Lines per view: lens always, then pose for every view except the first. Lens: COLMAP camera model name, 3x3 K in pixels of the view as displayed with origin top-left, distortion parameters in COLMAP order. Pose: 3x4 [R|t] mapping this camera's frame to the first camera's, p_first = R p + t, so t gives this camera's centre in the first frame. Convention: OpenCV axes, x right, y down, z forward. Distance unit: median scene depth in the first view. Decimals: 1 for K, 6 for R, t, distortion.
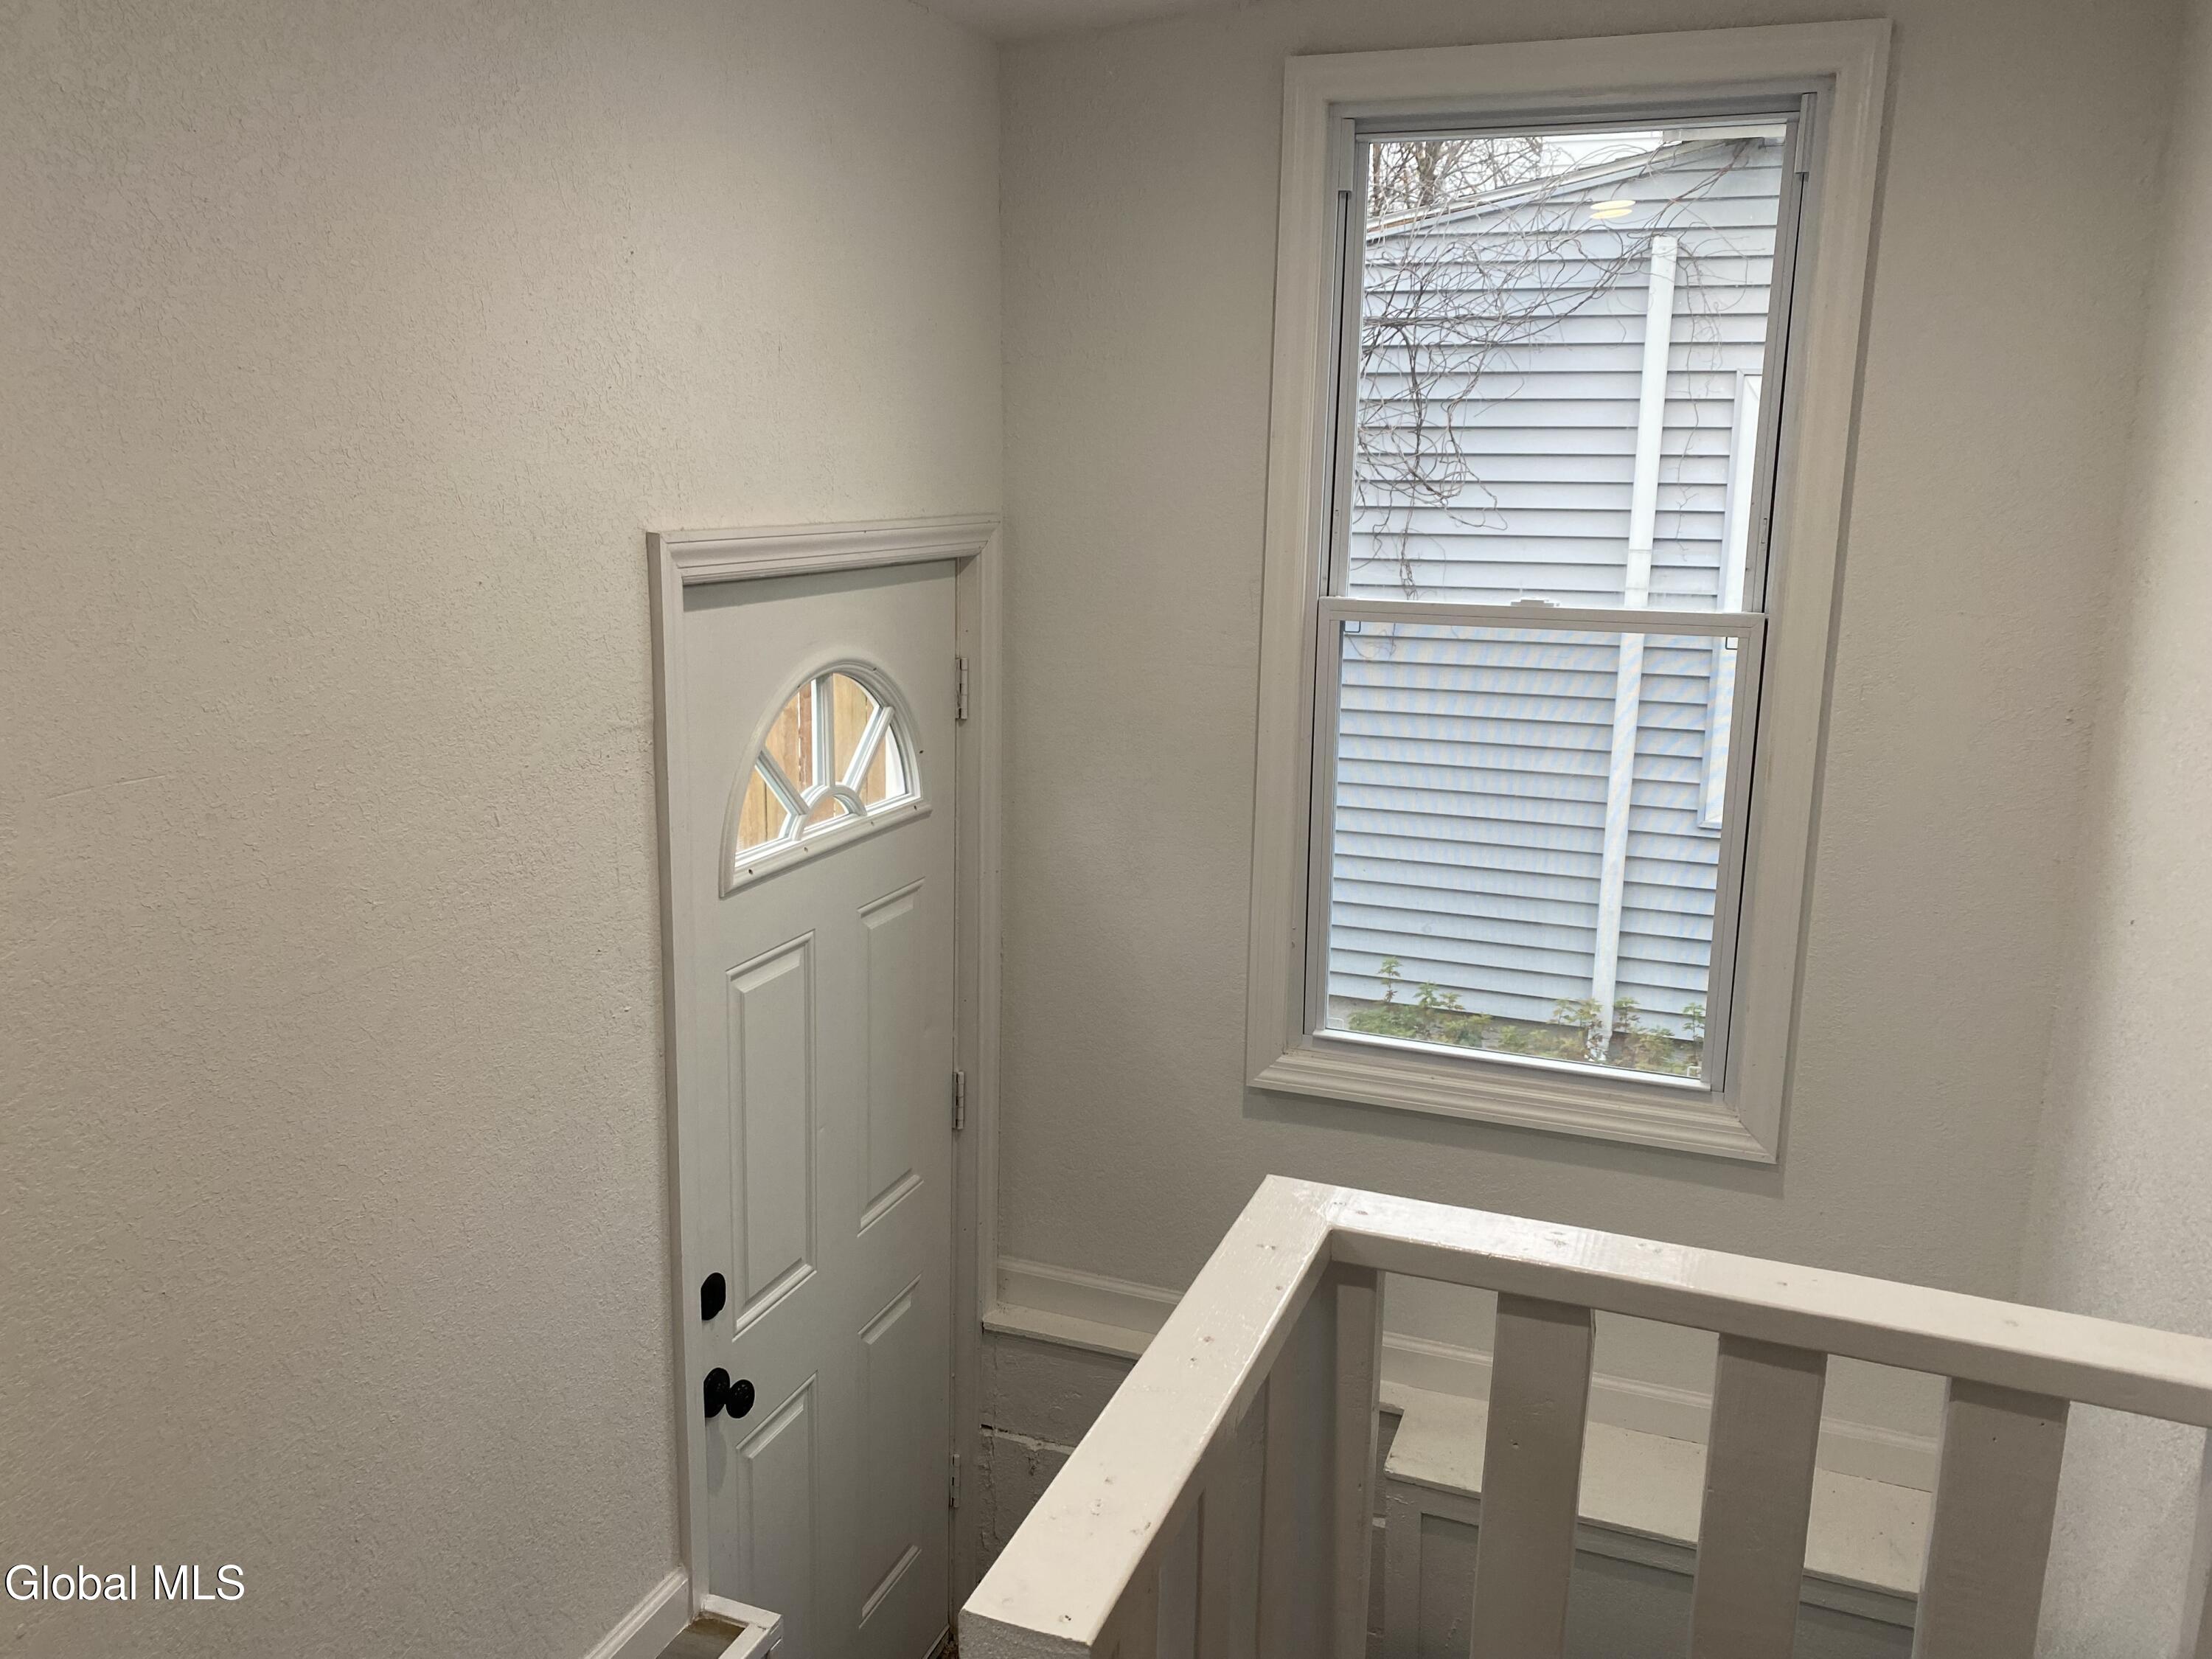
lens RADIAL K [[1669.1, 0, 1093.7], [0, 1669.1, 855.1], [0, 0, 1]] dist [0.020699, -0.001580]
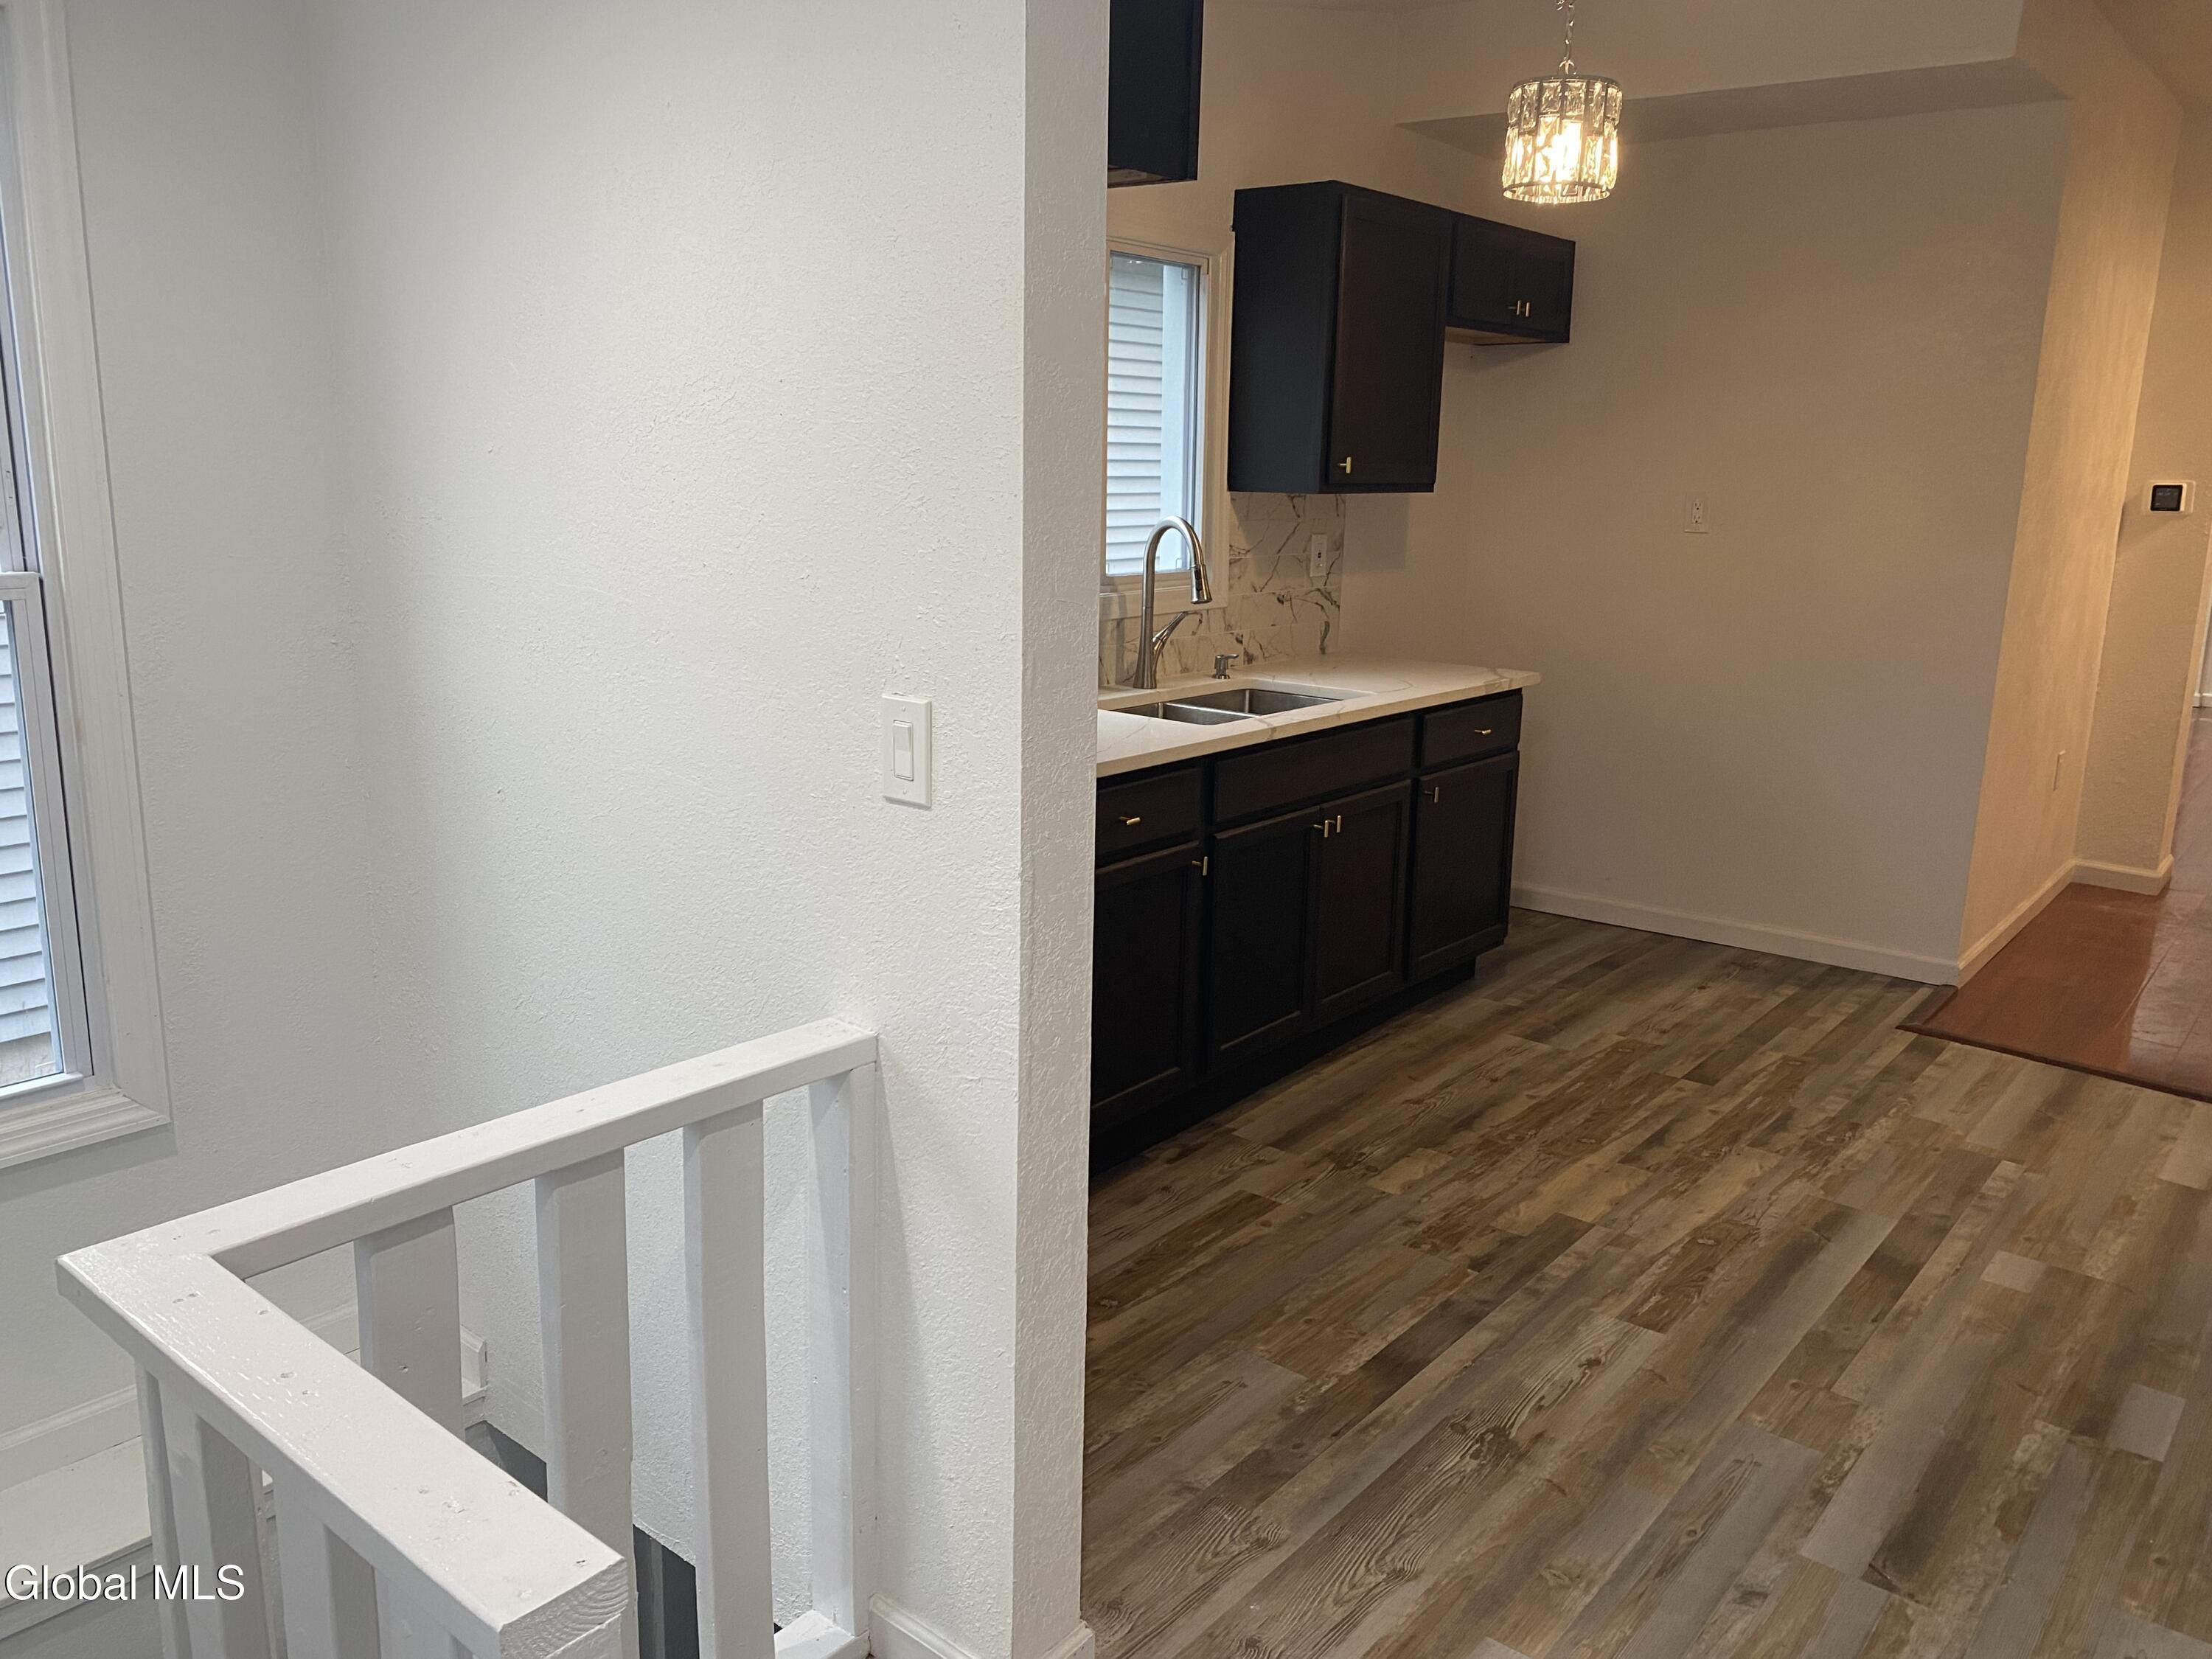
lens RADIAL K [[1669.1, 0, 1093.7], [0, 1669.1, 855.1], [0, 0, 1]] dist [0.020699, -0.001580]
pose [[0.307102, -0.227351, 0.924121, -0.322509], [0.197814, 0.965086, 0.171692, -0.033199], [-0.930891, 0.130077, 0.341353, 0.128750]]
